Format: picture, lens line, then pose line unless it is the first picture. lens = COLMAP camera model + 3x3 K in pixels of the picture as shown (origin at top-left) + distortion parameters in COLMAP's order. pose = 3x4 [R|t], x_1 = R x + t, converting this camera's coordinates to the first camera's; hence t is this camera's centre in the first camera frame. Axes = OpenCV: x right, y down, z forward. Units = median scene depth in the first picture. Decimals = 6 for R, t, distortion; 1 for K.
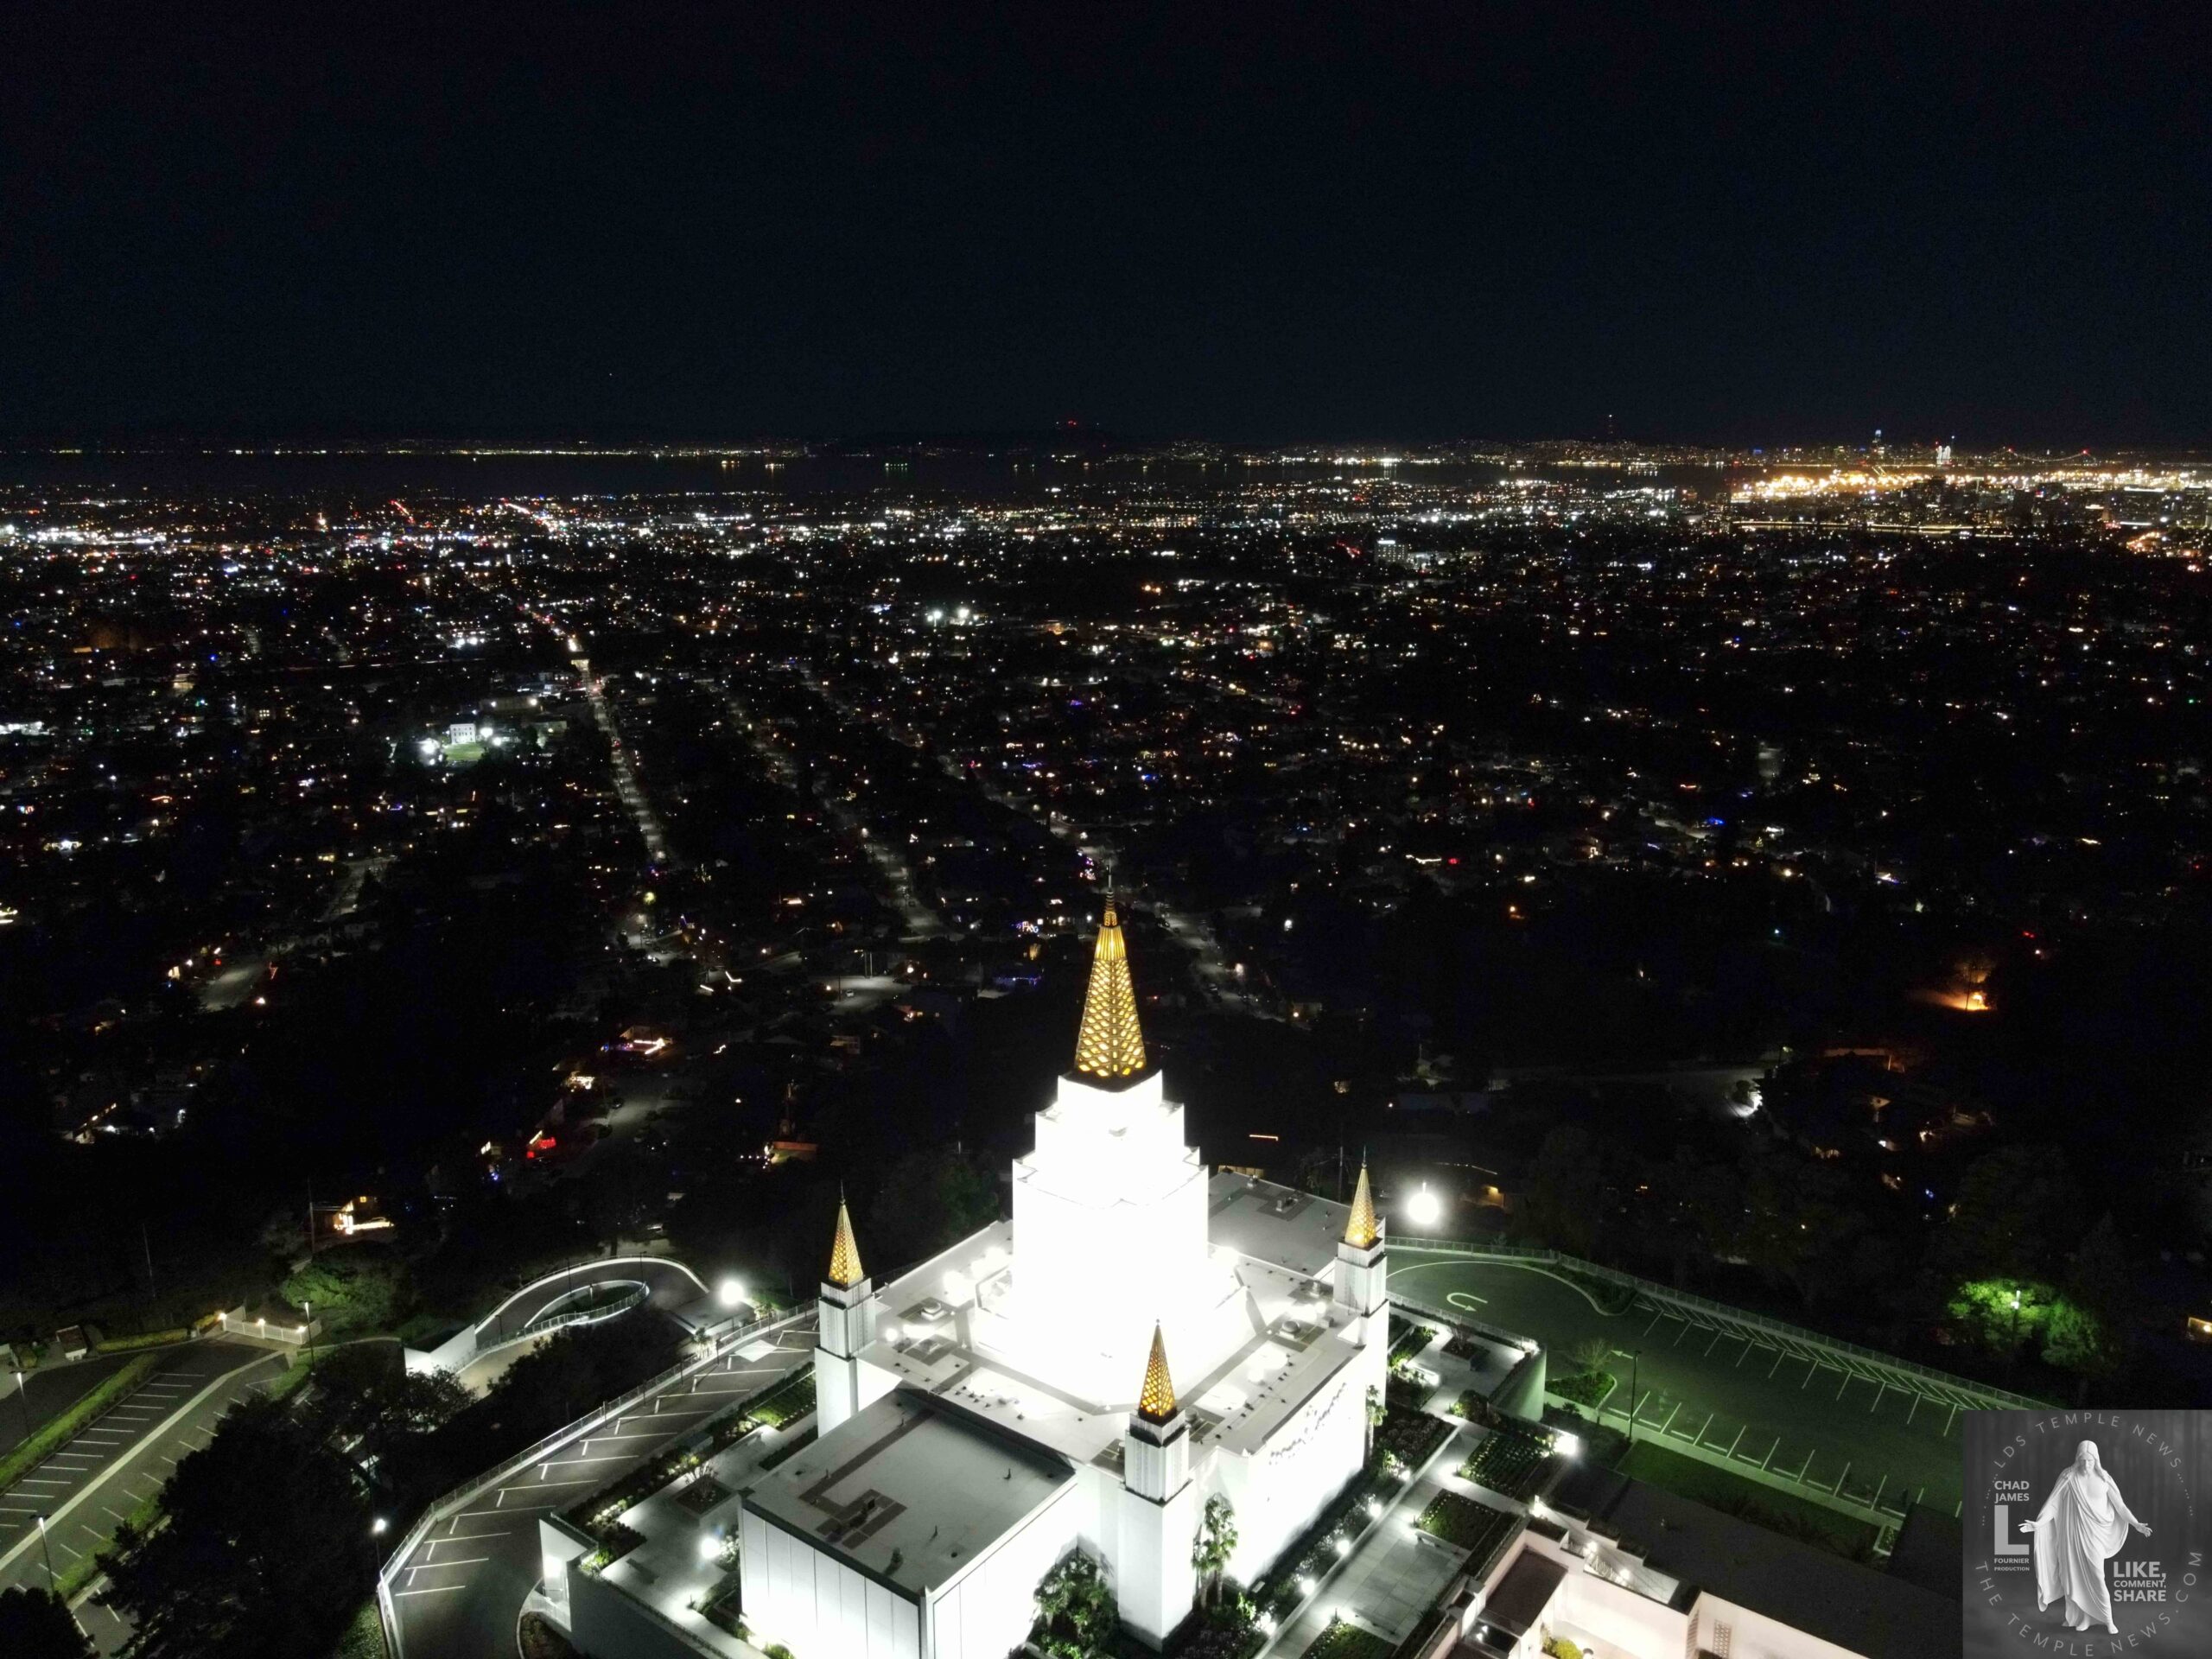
lens RADIAL K [[1619.9, 0, 1116.7], [0, 1619.9, 828.4], [0, 0, 1]] dist [0.000395, 0.026451]
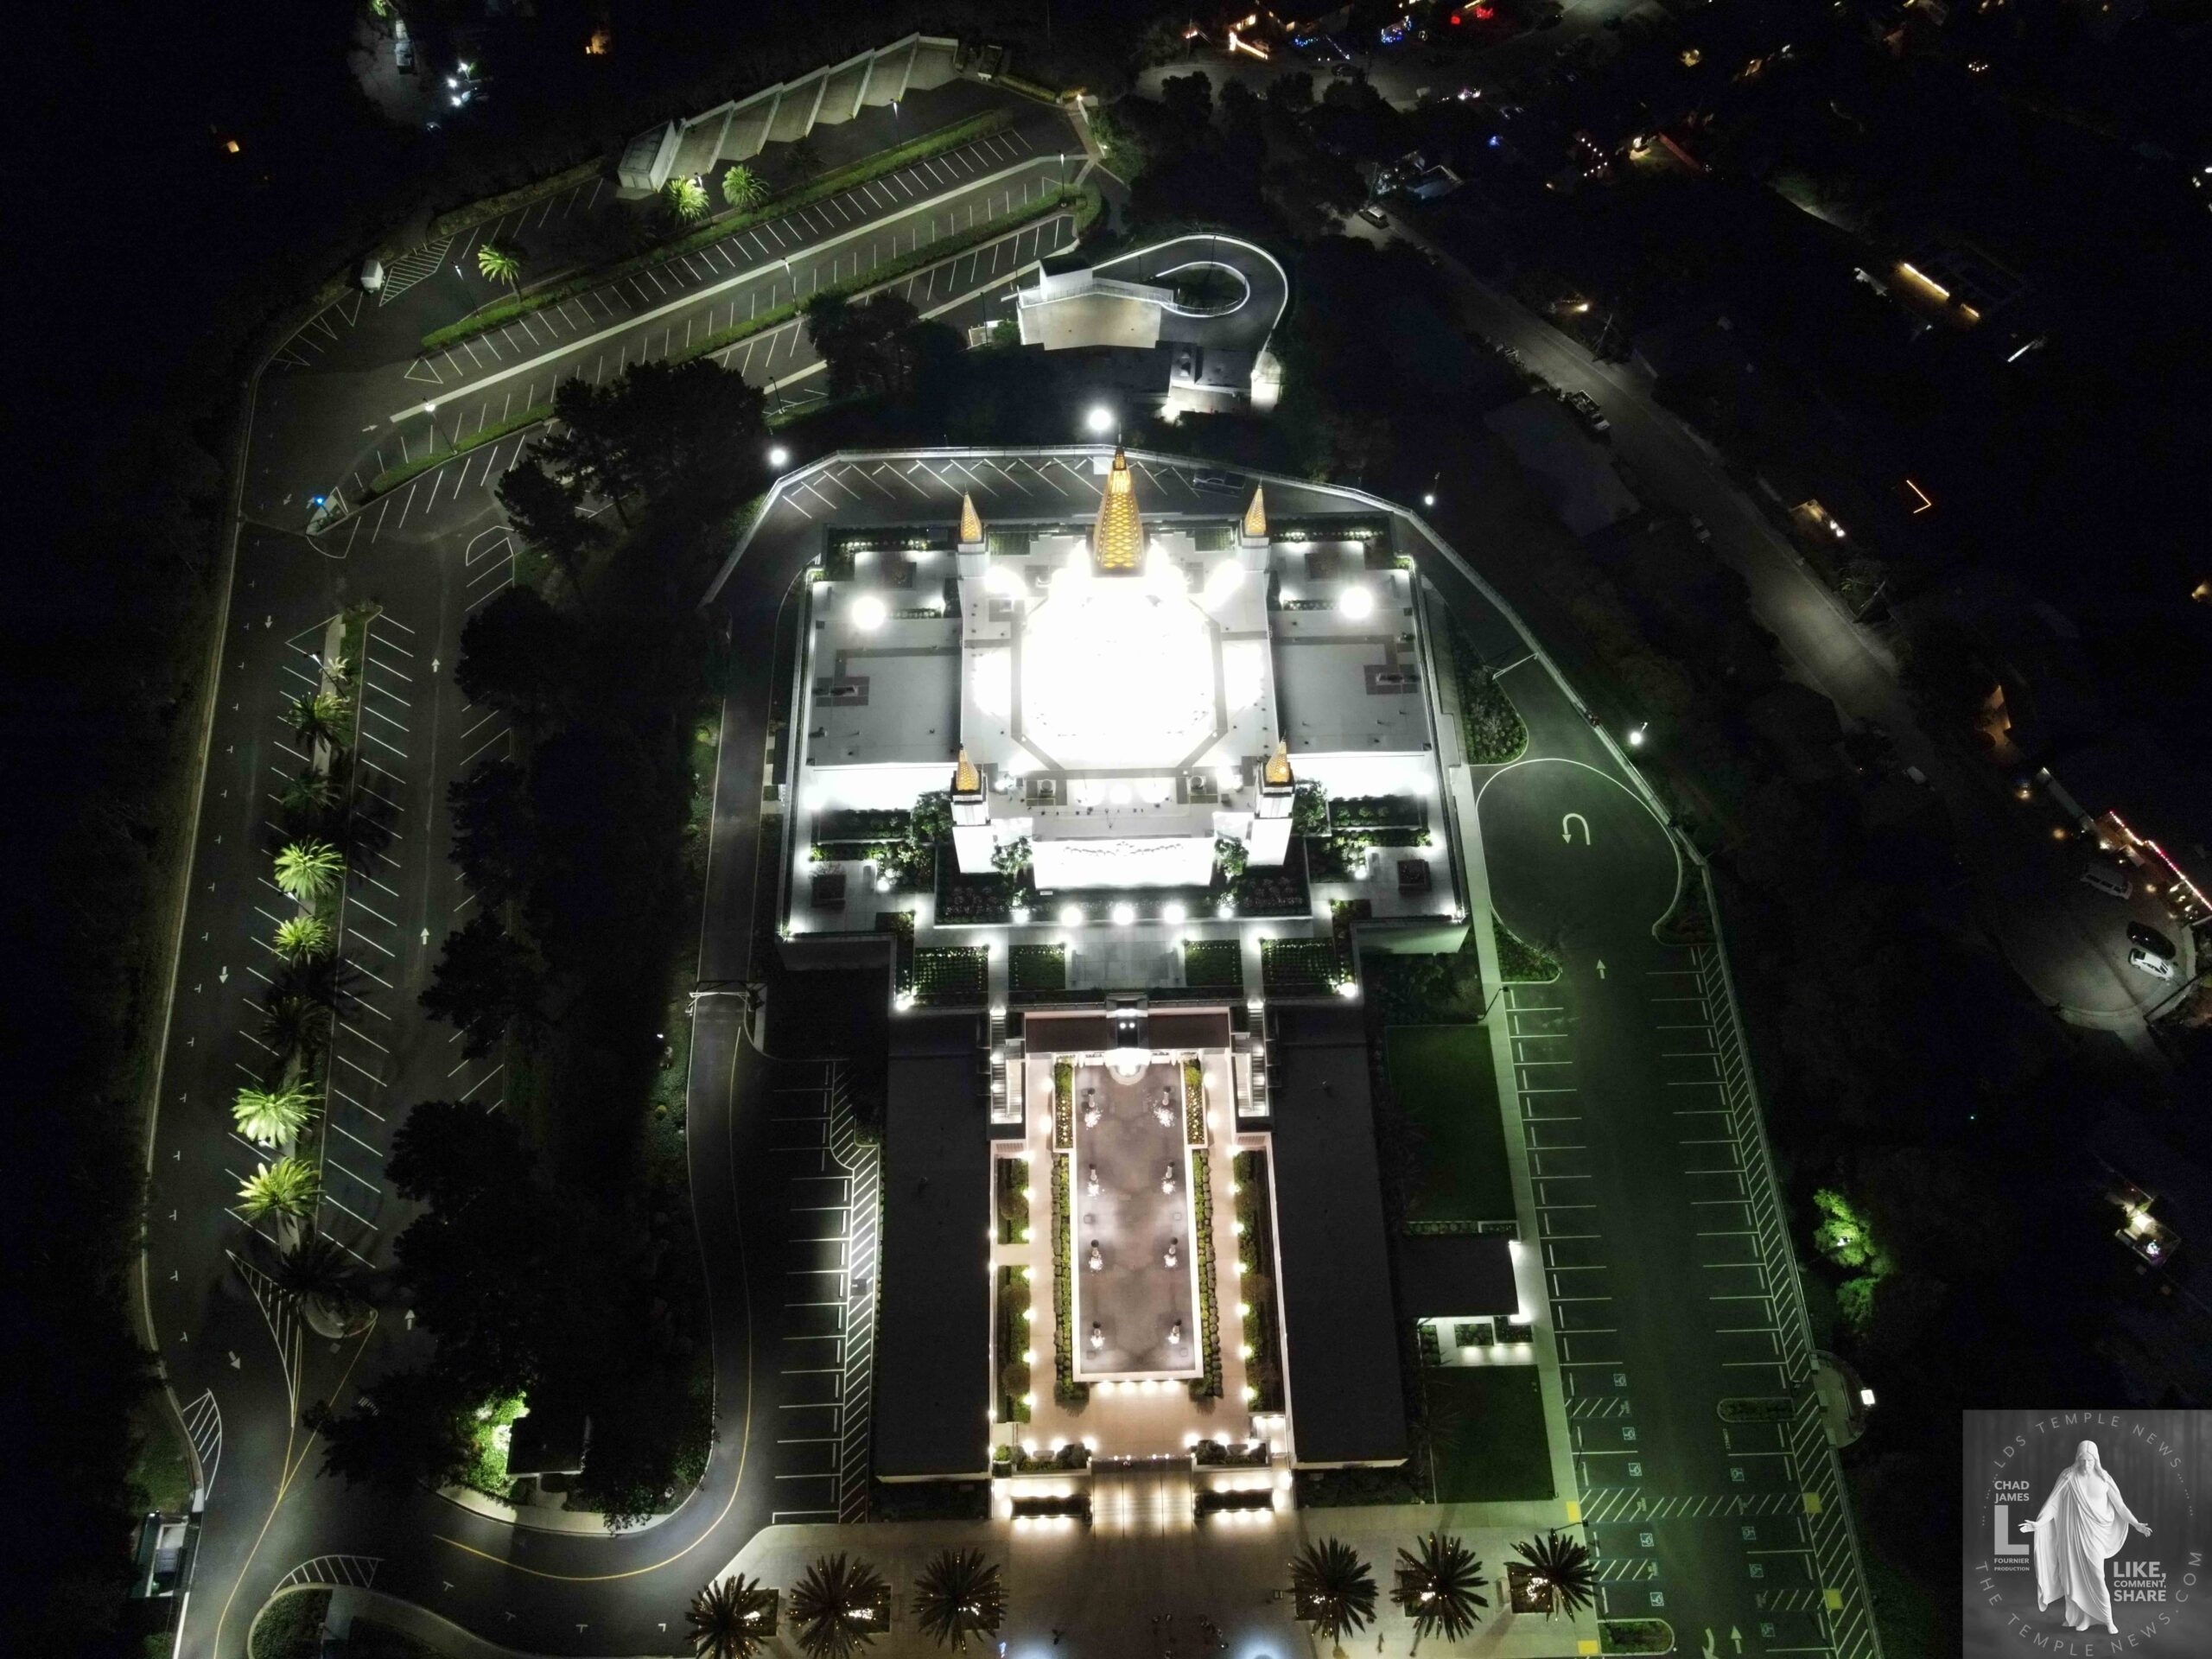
lens RADIAL K [[1619.9, 0, 1115.1], [0, 1619.9, 801.0], [0, 0, 1]] dist [0.000395, 0.026451]
pose [[0.611287, 0.697098, -0.374676, 0.456935], [-0.188307, 0.587948, 0.786675, -0.542094], [0.768679, -0.410330, 0.490674, 0.287303]]
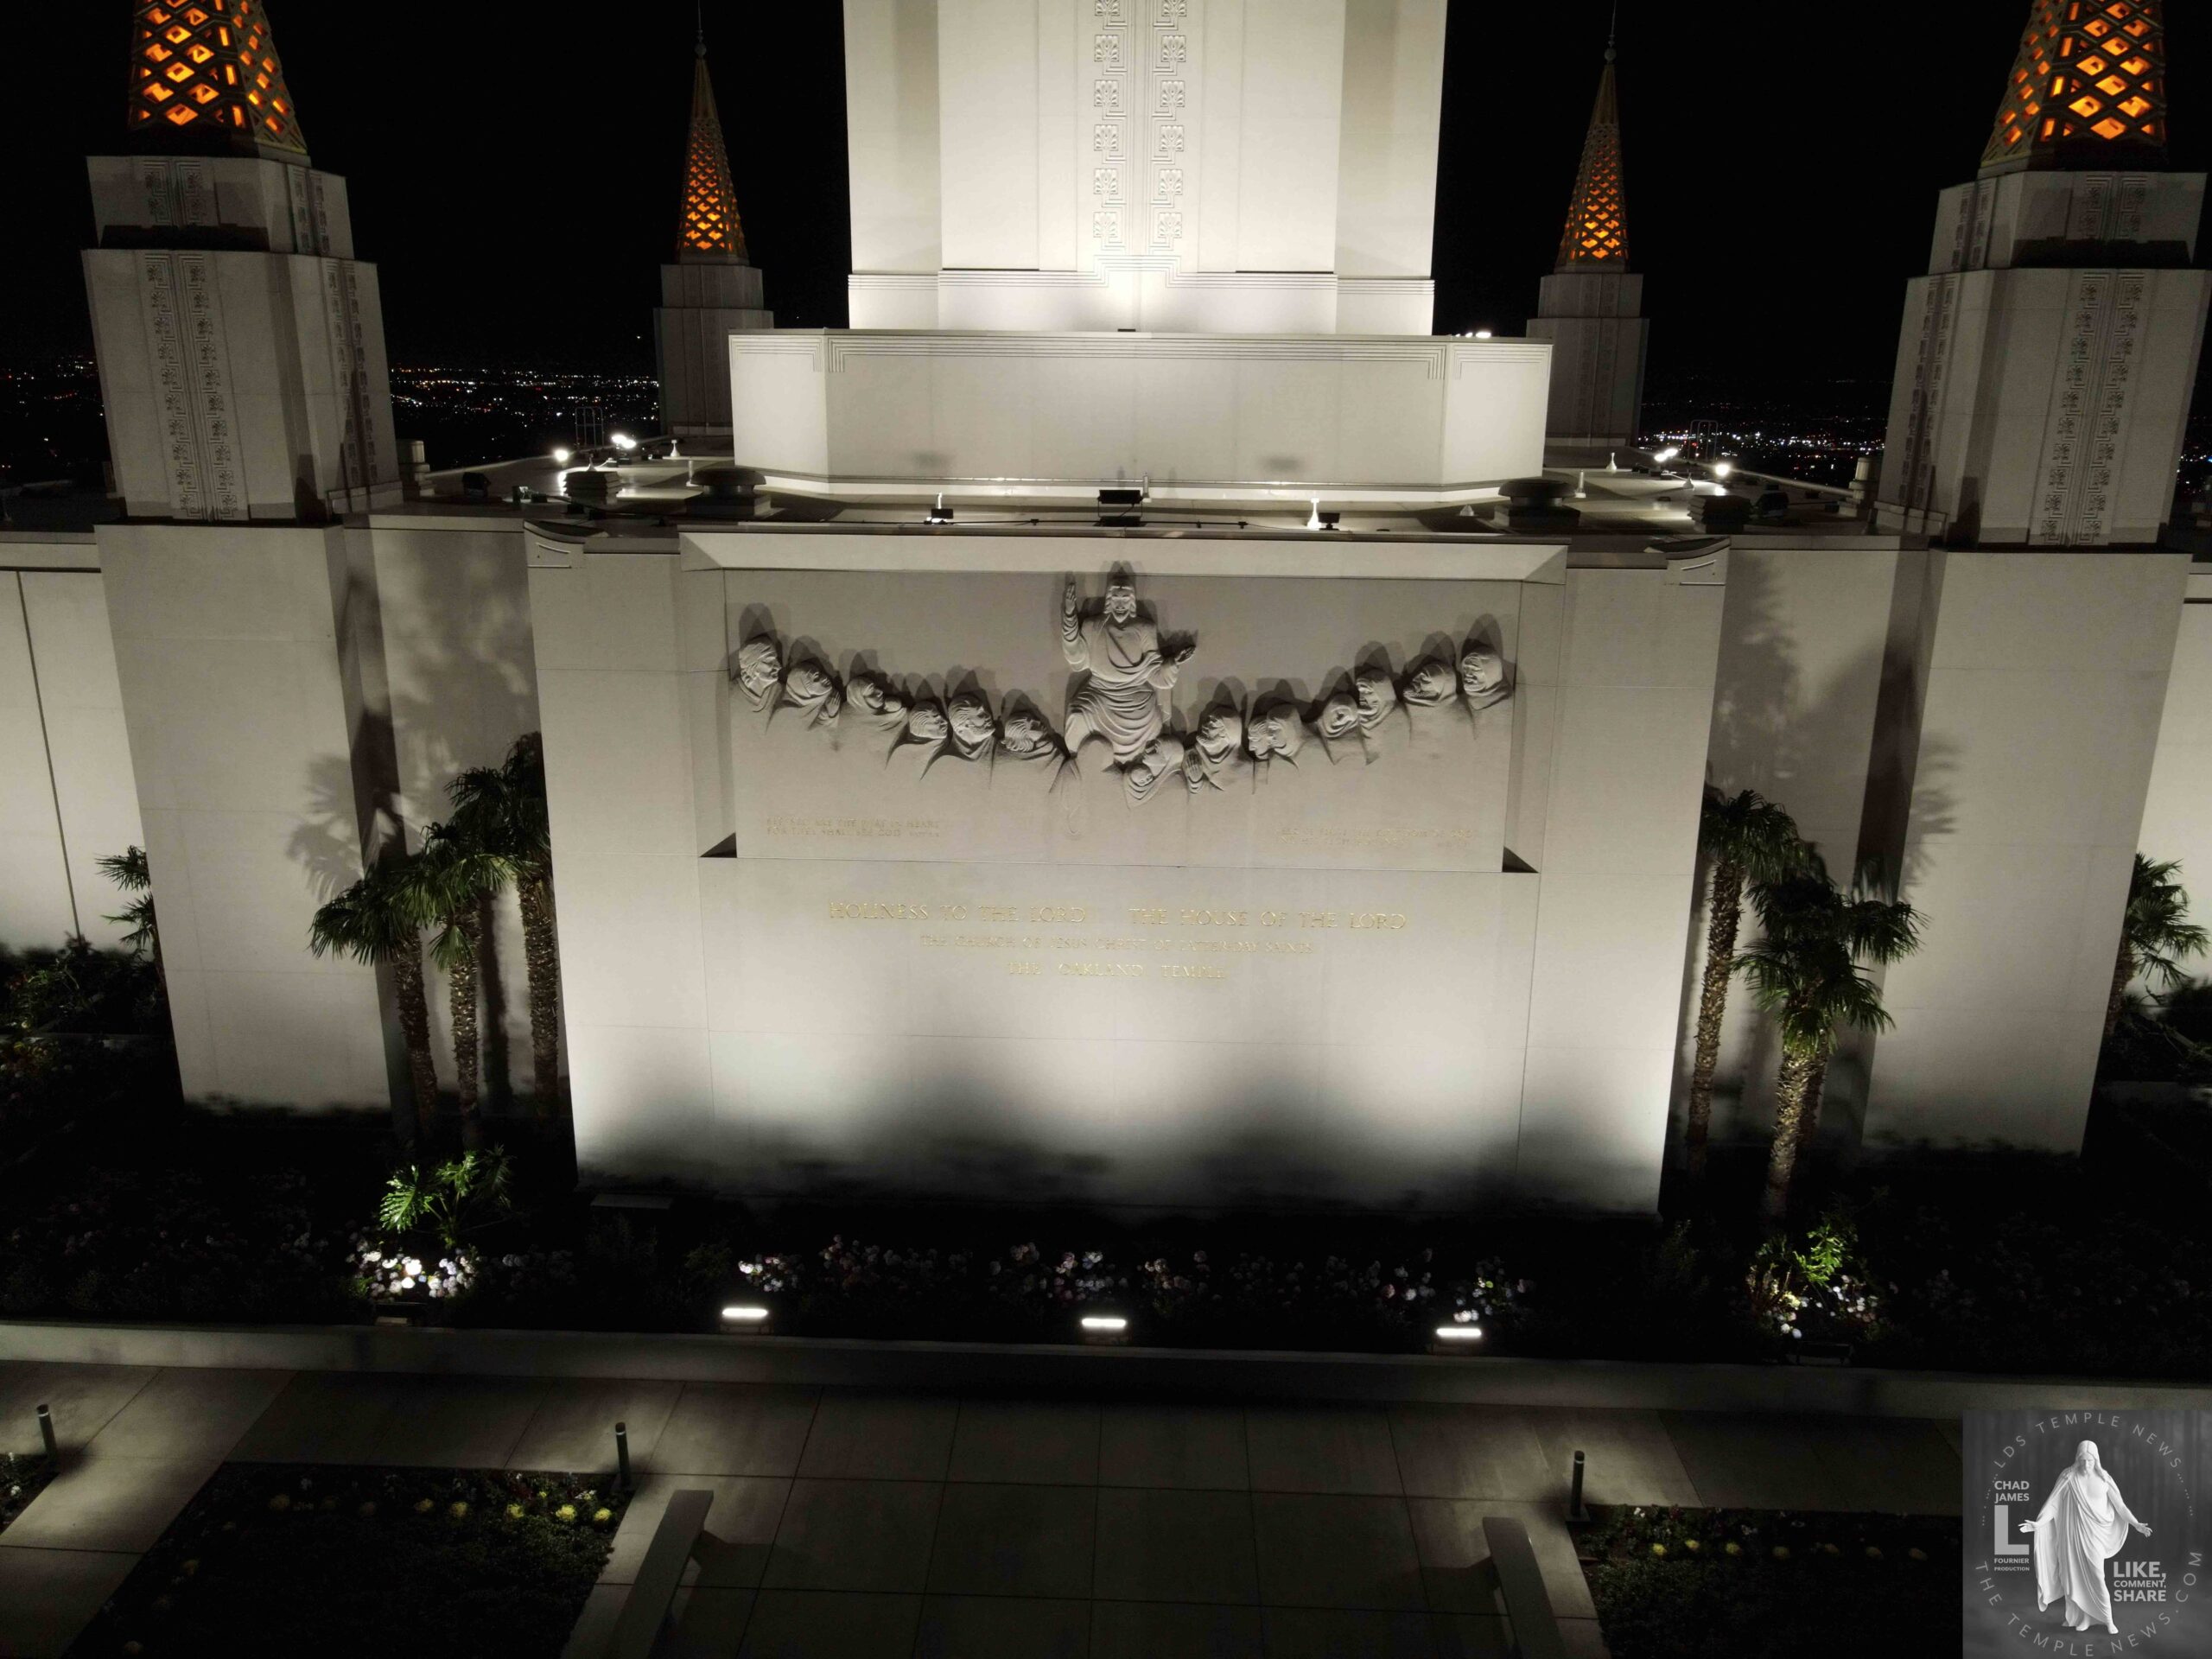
lens RADIAL K [[1619.9, 0, 1110.2], [0, 1619.9, 811.5], [0, 0, 1]] dist [0.000395, 0.026451]
pose [[0.560713, 0.225371, -0.796749, 0.223120], [-0.204045, 0.970180, 0.130831, 0.281178], [0.802476, 0.089214, 0.589978, 0.693023]]
